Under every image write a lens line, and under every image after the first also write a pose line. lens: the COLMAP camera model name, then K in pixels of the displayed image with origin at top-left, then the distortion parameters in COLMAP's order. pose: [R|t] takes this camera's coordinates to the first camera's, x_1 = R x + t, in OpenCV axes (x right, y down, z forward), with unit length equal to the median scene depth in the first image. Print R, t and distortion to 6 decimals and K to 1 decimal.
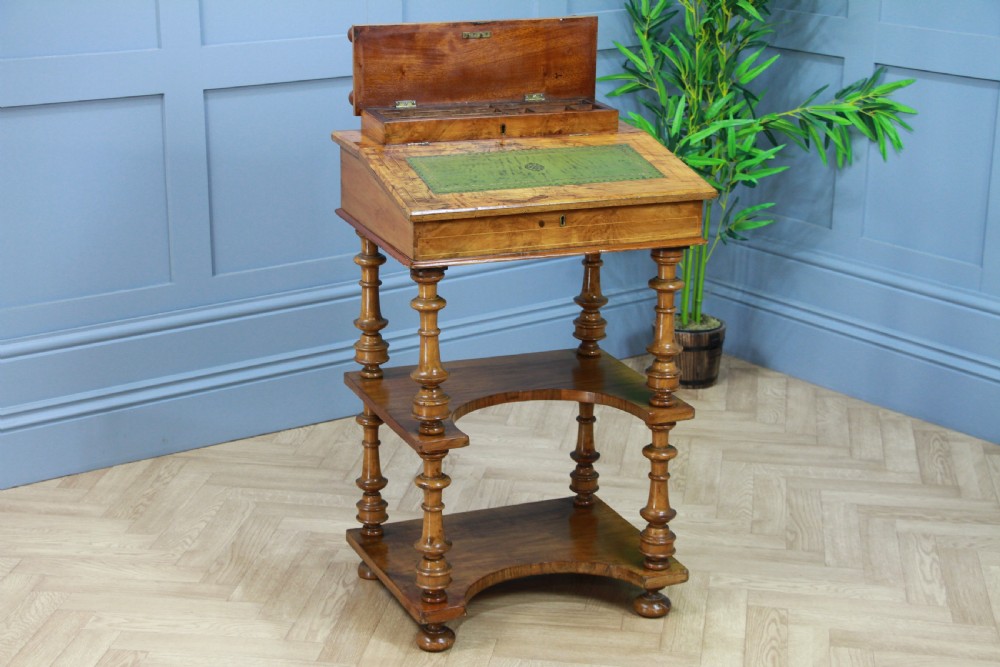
lens RADIAL K [[1904.6, 0, 501.5], [0, 1904.6, 351.1], [0, 0, 1]] dist [0.181290, 0.513099]
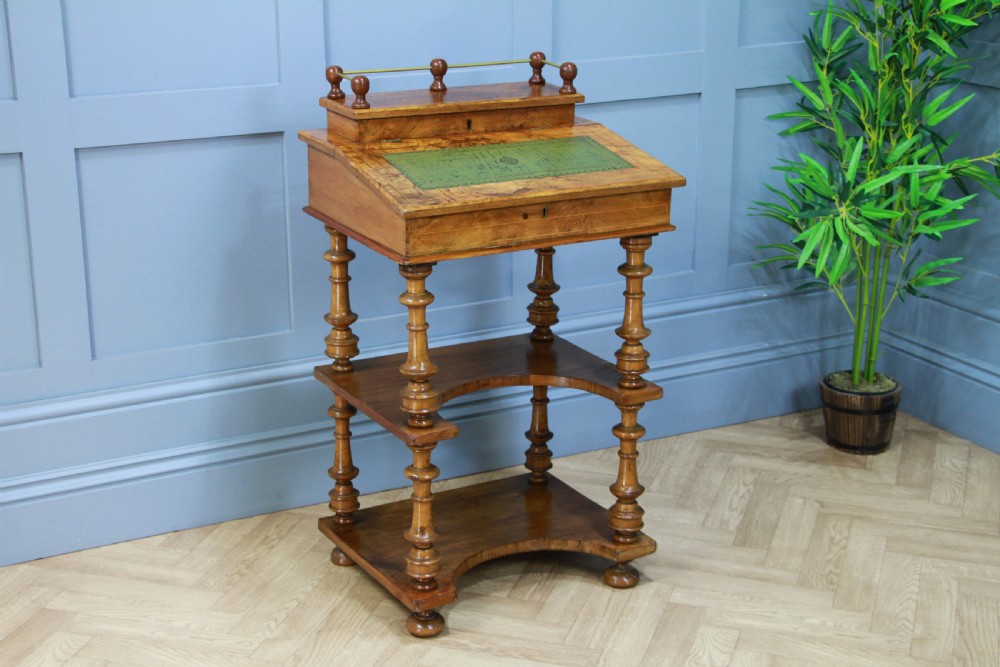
lens RADIAL K [[1611.1, 0, 501.1], [0, 1611.1, 350.1], [0, 0, 1]] dist [0.080134, 0.501328]
pose [[0.988298, 0.040159, -0.147157, 0.045324], [-0.037133, 0.999040, 0.023251, -0.046383], [0.147950, -0.017515, 0.988840, 0.221234]]
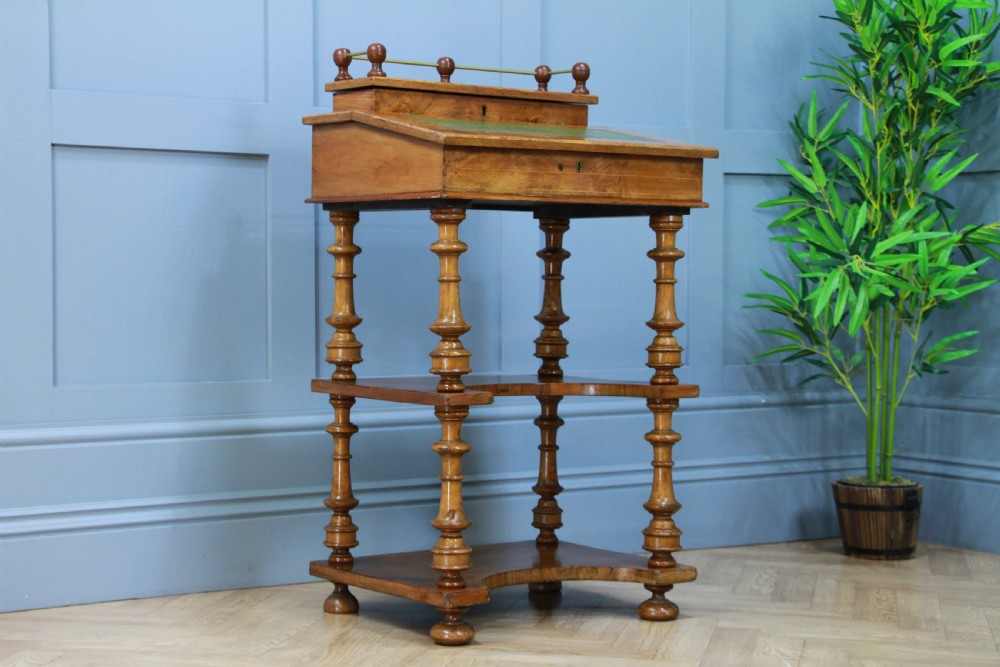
lens RADIAL K [[1904.6, 0, 501.5], [0, 1904.6, 351.1], [0, 0, 1]] dist [0.181290, 0.513099]
pose [[0.998650, -0.003276, -0.051849, -0.024556], [-0.009733, 0.968541, -0.248664, 0.154358], [0.051032, 0.248833, 0.967201, 0.179990]]
